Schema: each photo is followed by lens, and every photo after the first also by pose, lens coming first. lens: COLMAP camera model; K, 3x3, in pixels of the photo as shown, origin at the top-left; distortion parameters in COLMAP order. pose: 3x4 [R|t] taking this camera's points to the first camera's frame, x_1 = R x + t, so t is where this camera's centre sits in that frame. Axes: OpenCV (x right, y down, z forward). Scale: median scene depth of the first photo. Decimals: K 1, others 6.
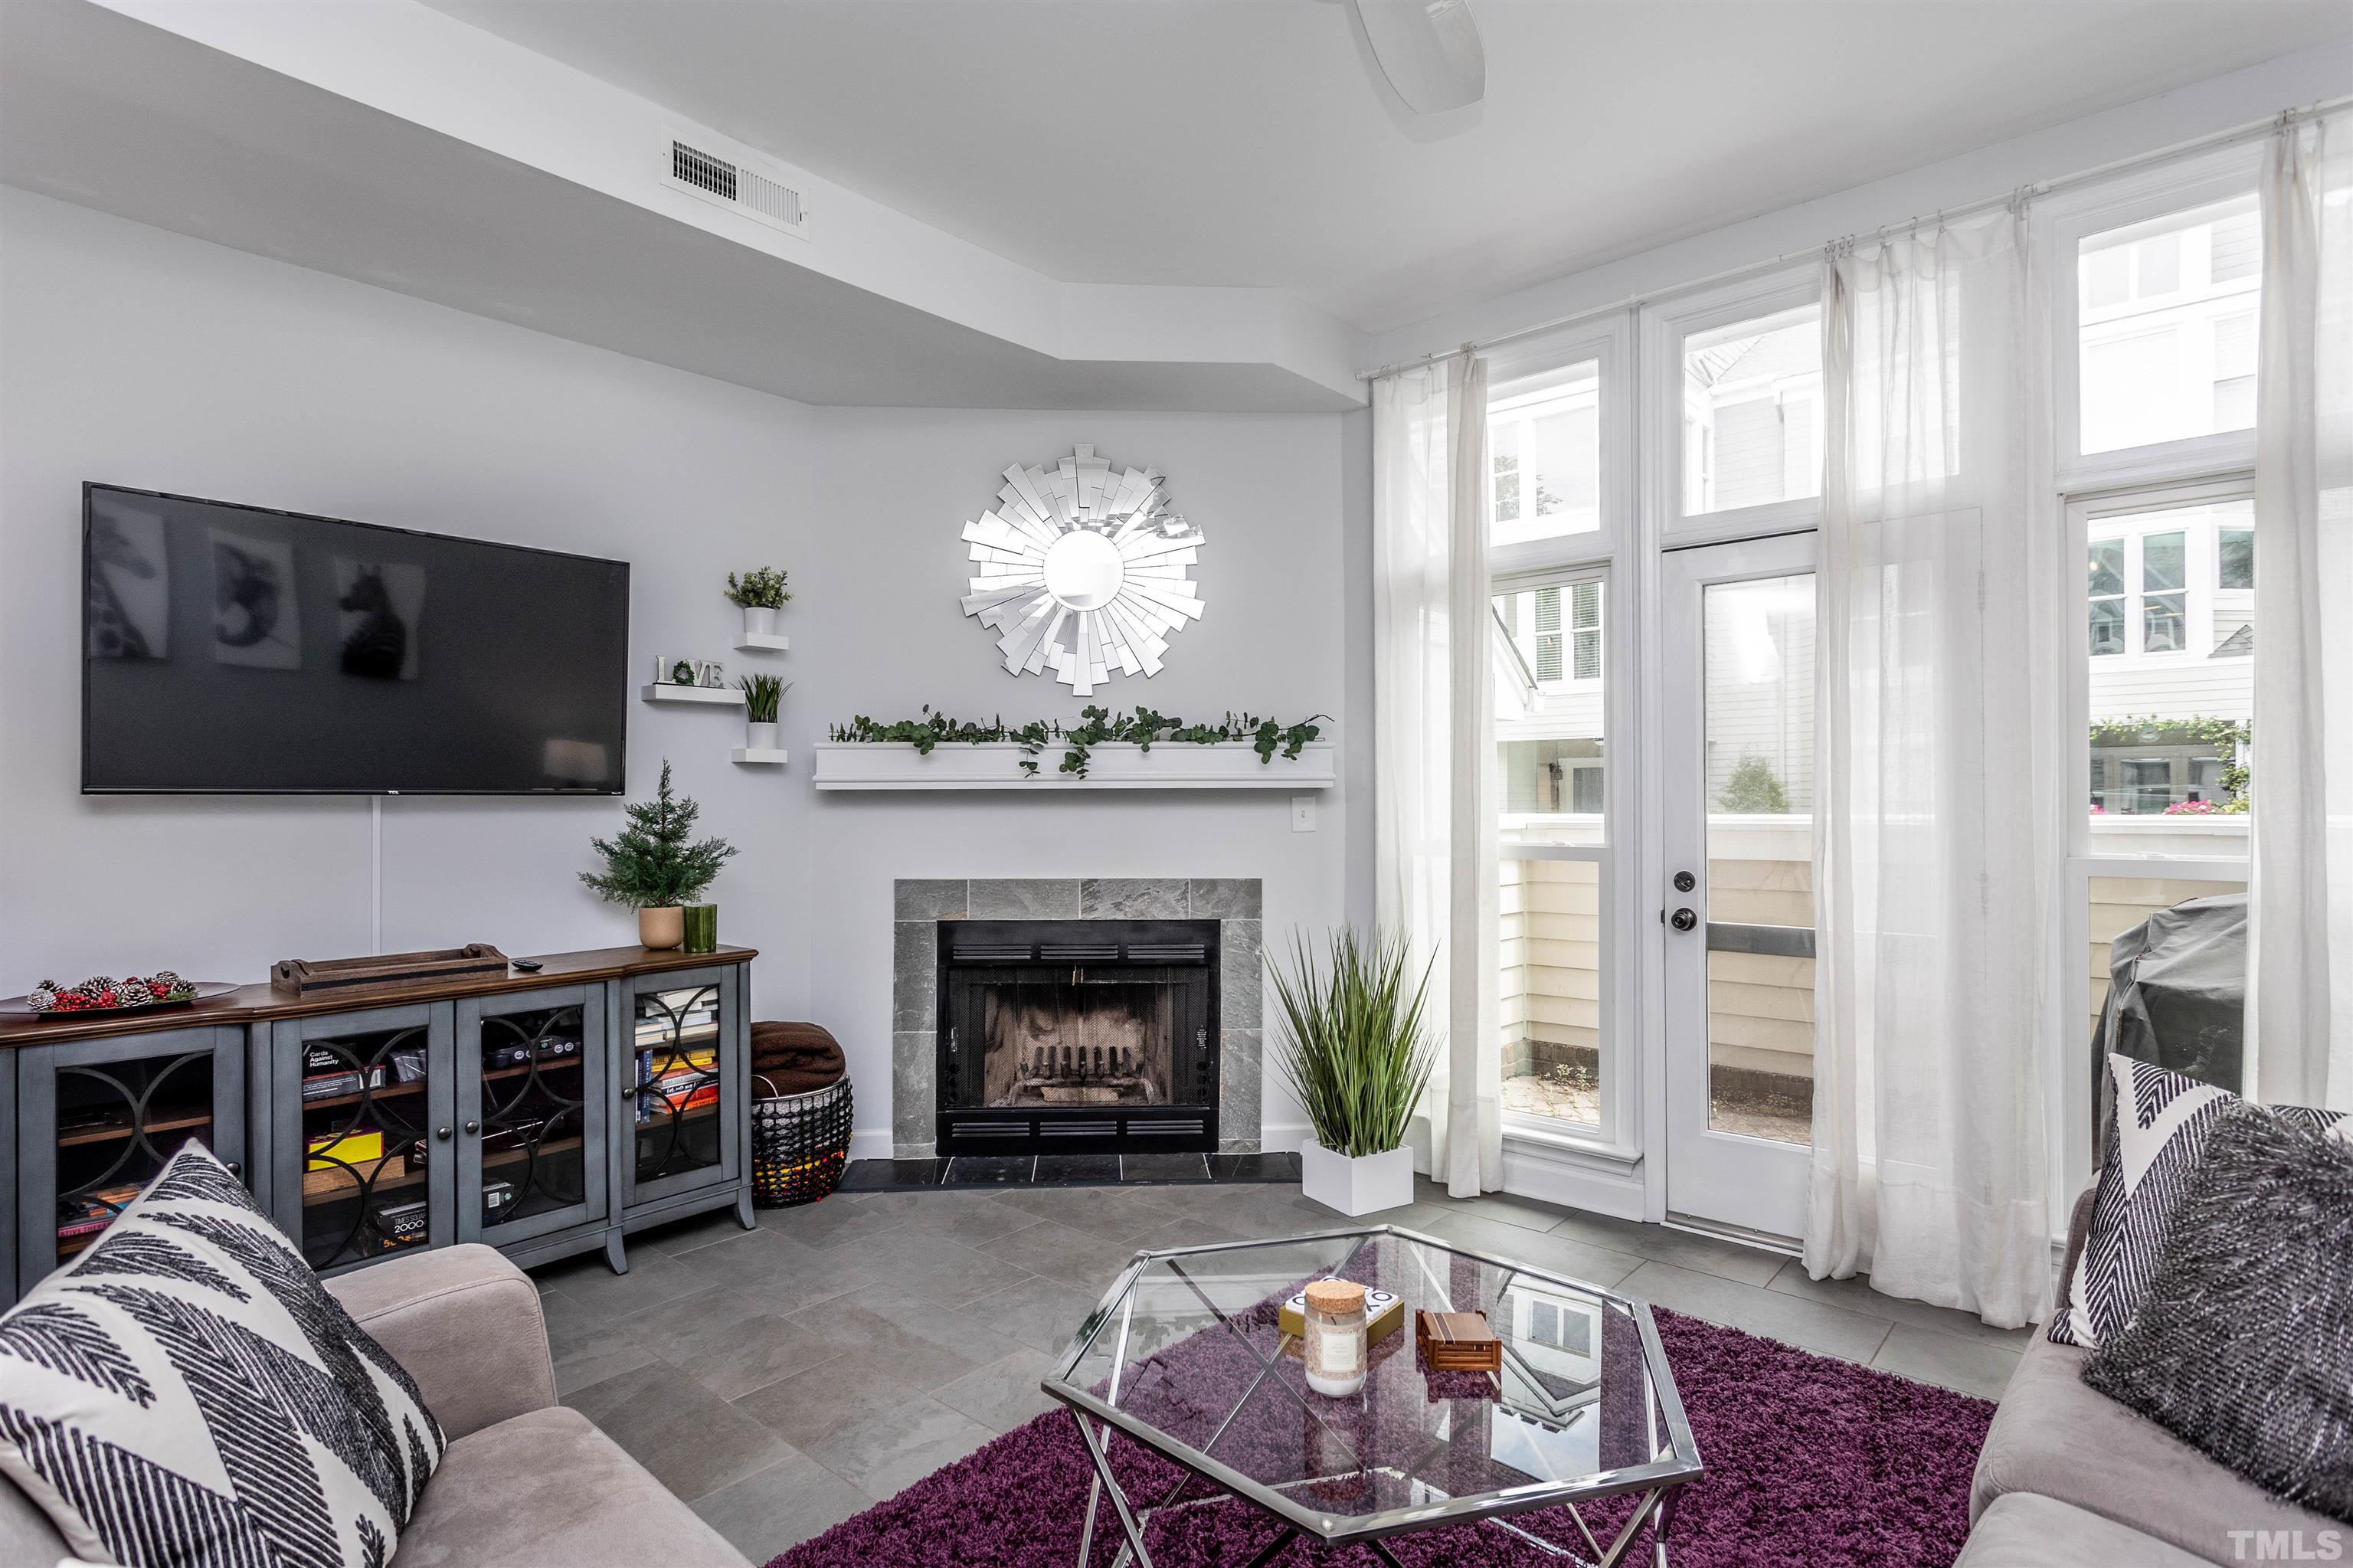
lens RADIAL K [[1157.9, 0, 1166.4], [0, 1157.9, 809.4], [0, 0, 1]] dist [0.001088, 0.002504]
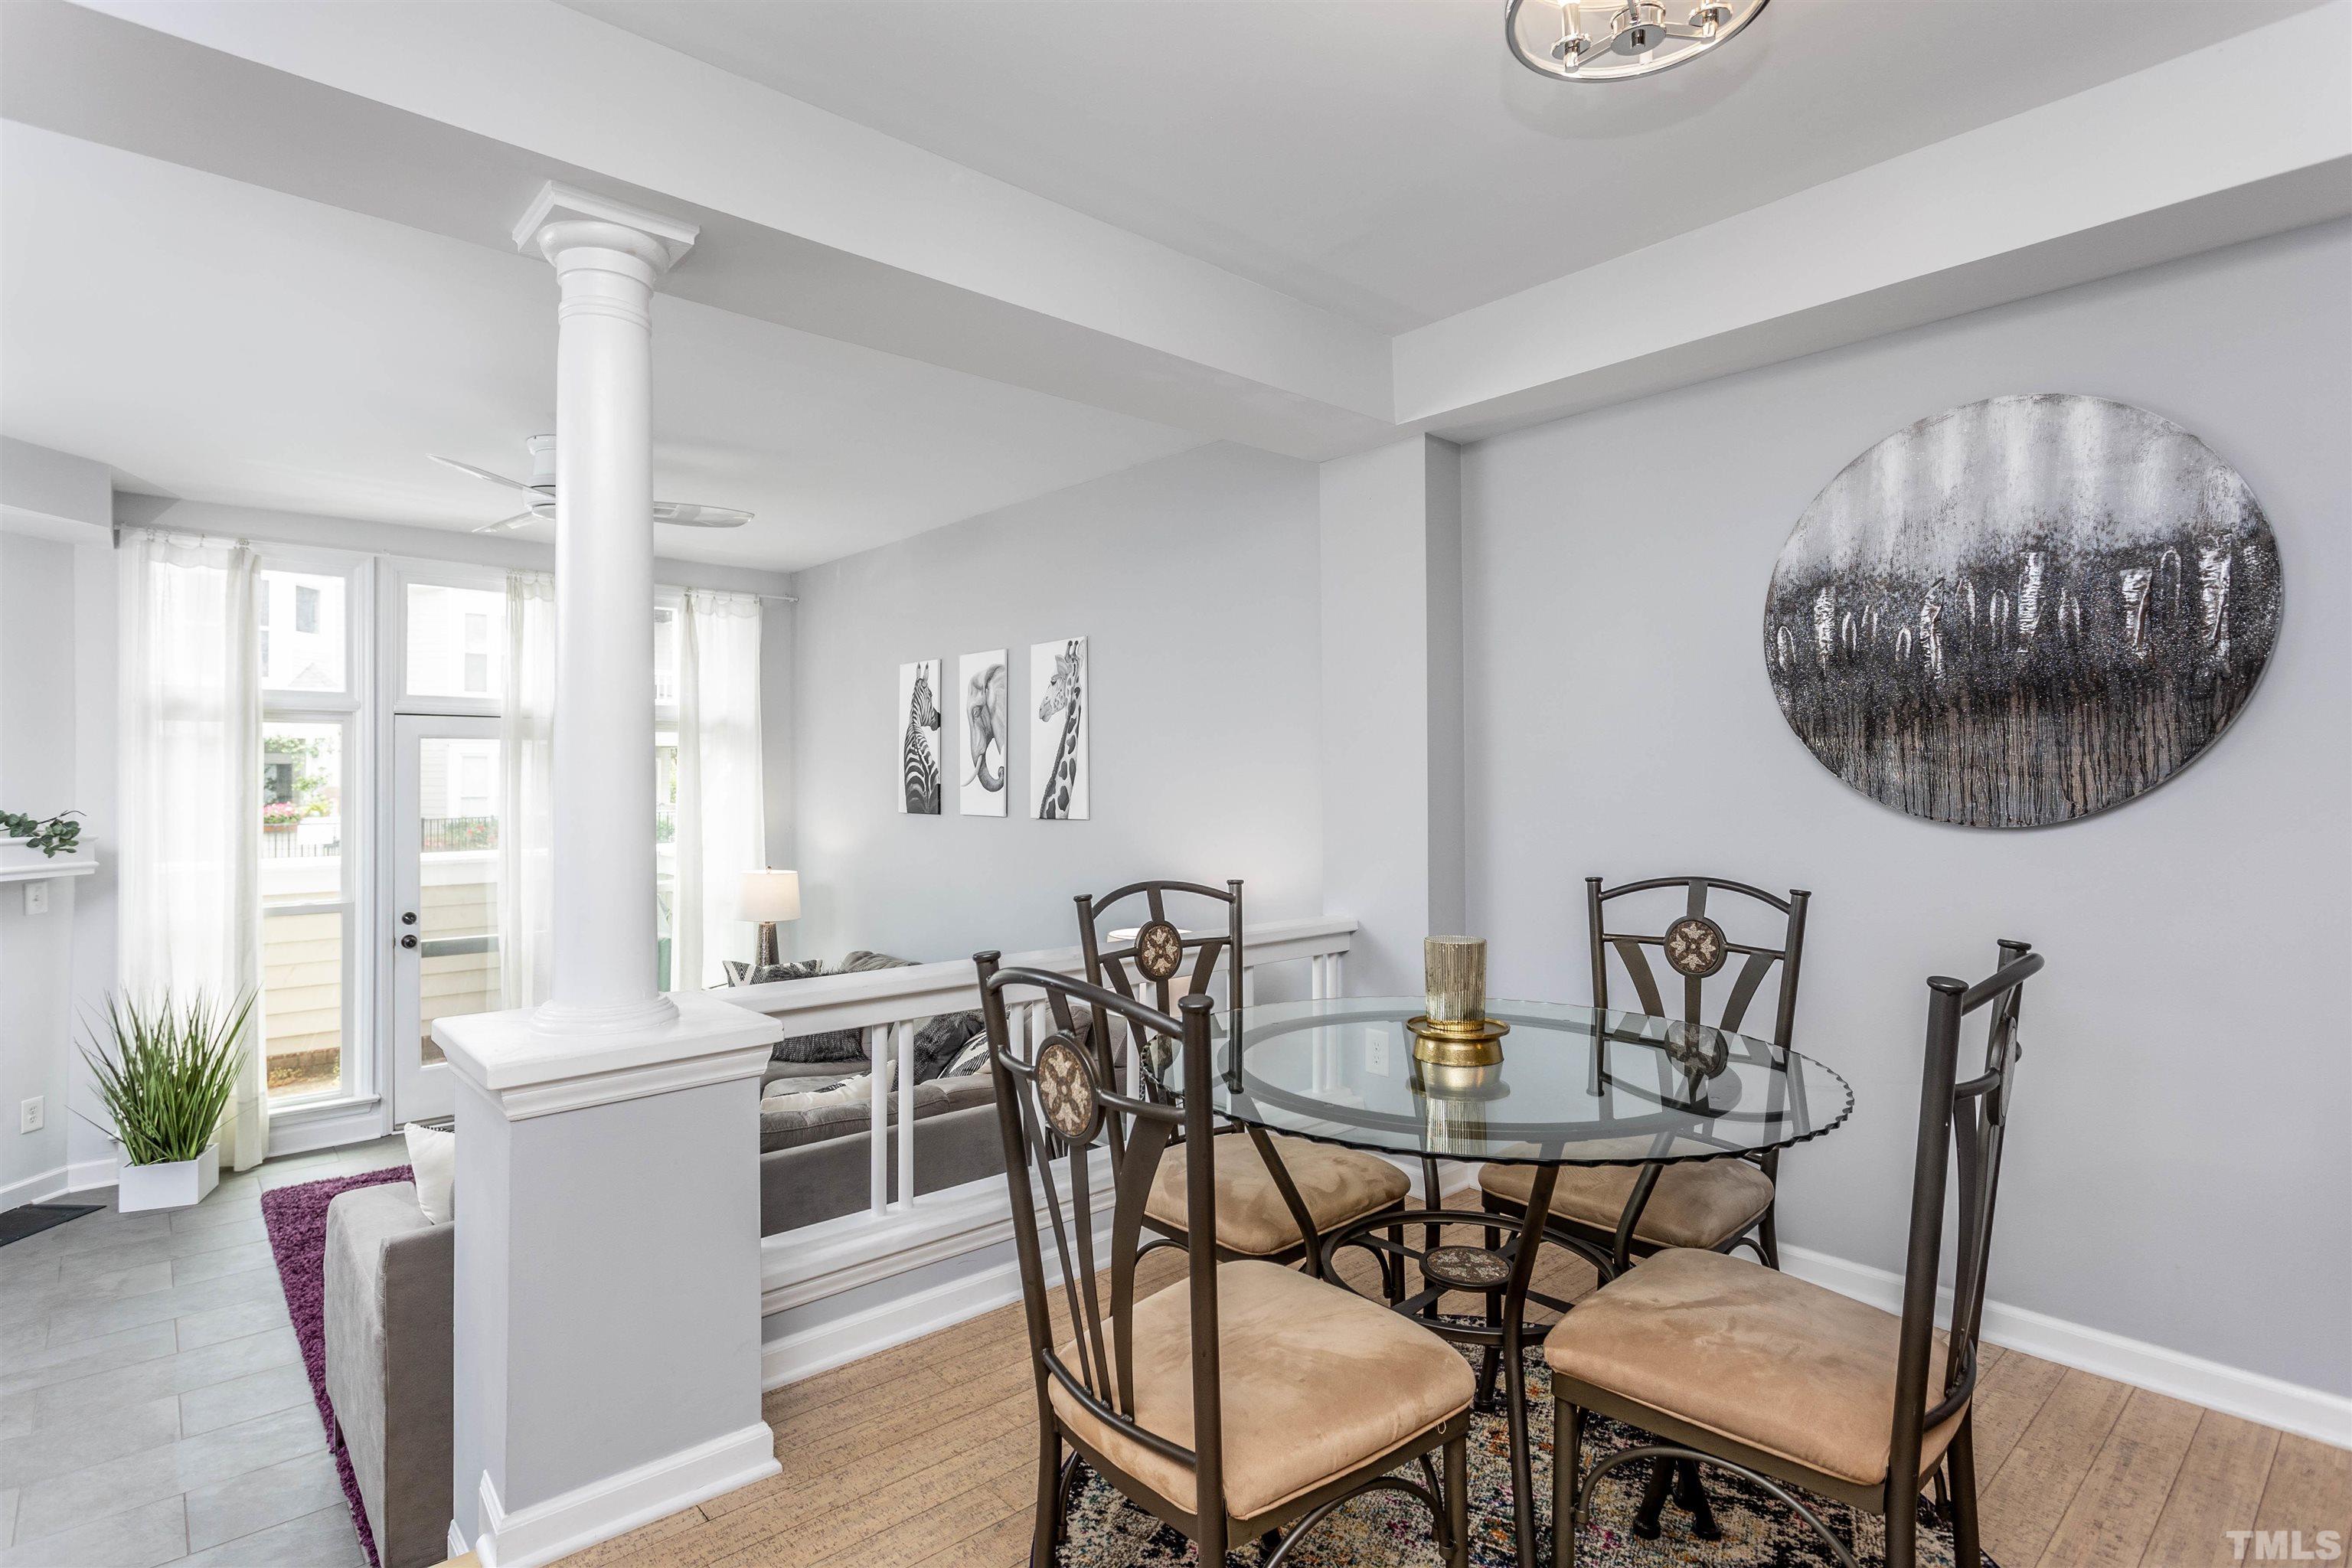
lens RADIAL K [[1181.1, 0, 1181.2], [0, 1181.1, 761.7], [0, 0, 1]] dist [-0.002225, 0.003468]
pose [[0.119799, 0.013169, 0.992711, -1.060053], [-0.003557, 0.999911, -0.012835, -0.139271], [-0.992792, -0.001993, 0.119835, -0.266948]]
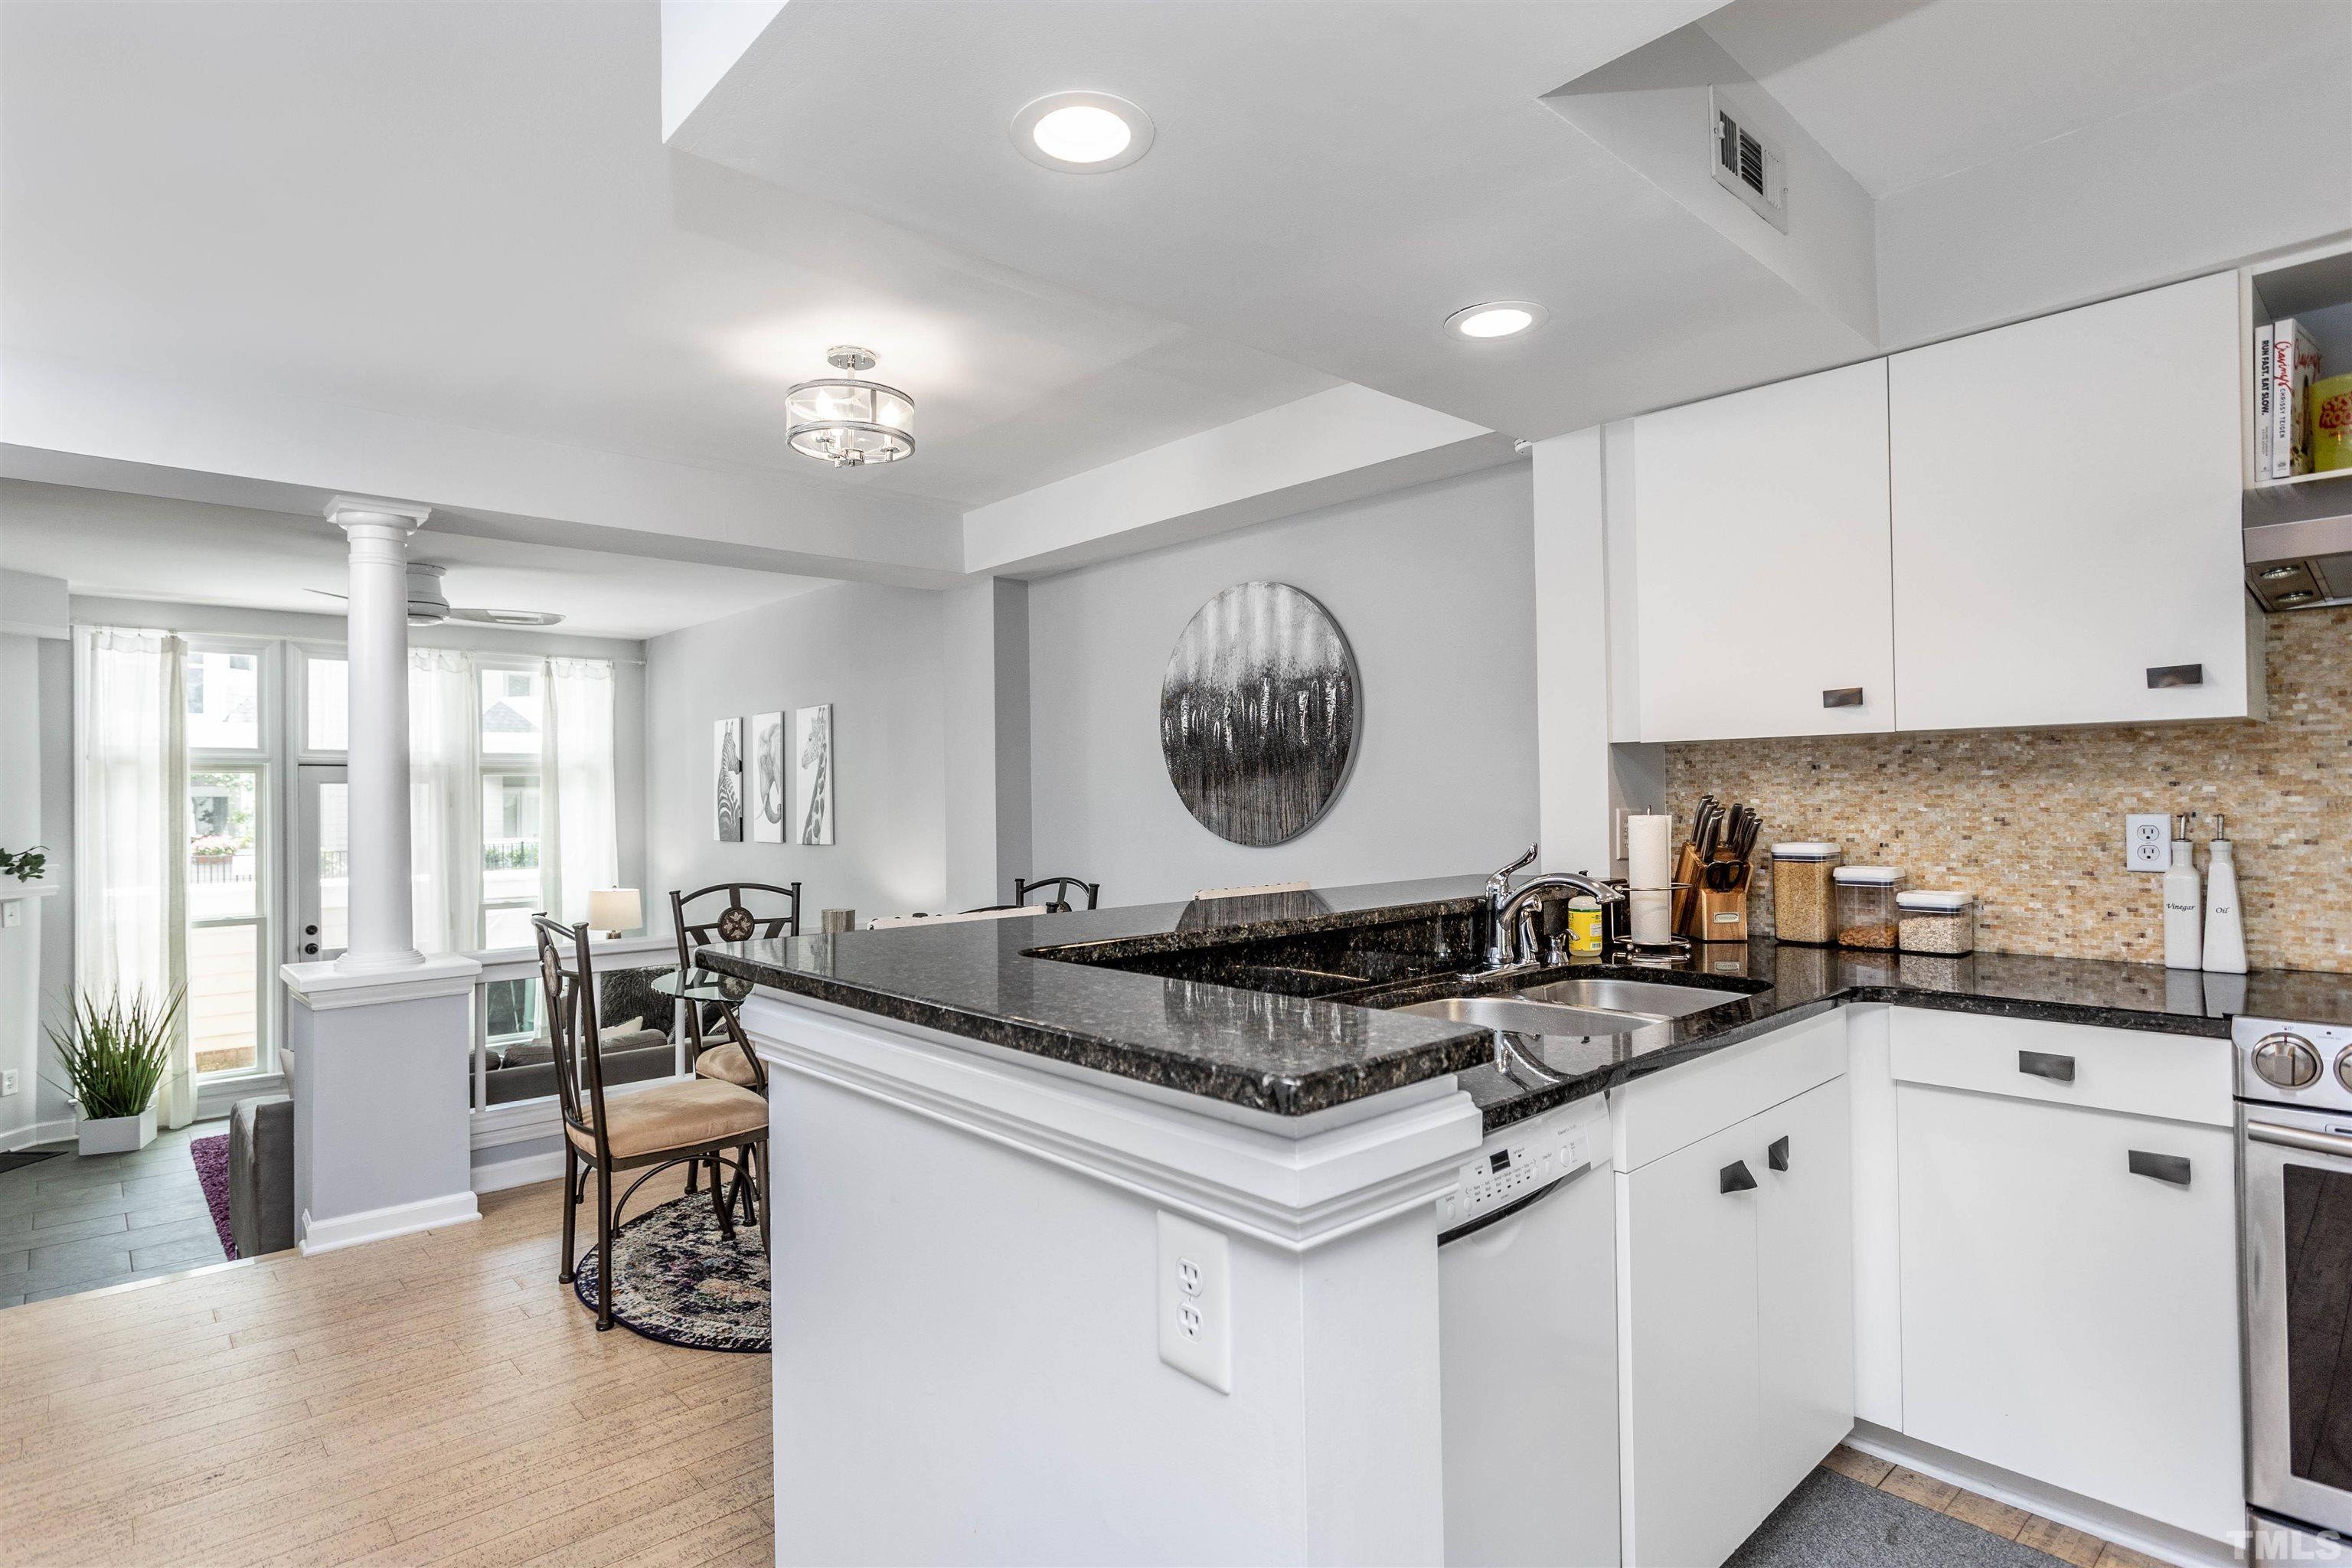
lens RADIAL K [[1181.1, 0, 1160.0], [0, 1181.1, 784.0], [0, 0, 1]] dist [-0.002225, 0.003468]
pose [[0.099921, 0.011882, 0.994924, -1.442594], [0.006353, 0.999901, -0.012579, -0.155405], [-0.994975, 0.007578, 0.099835, -0.668993]]
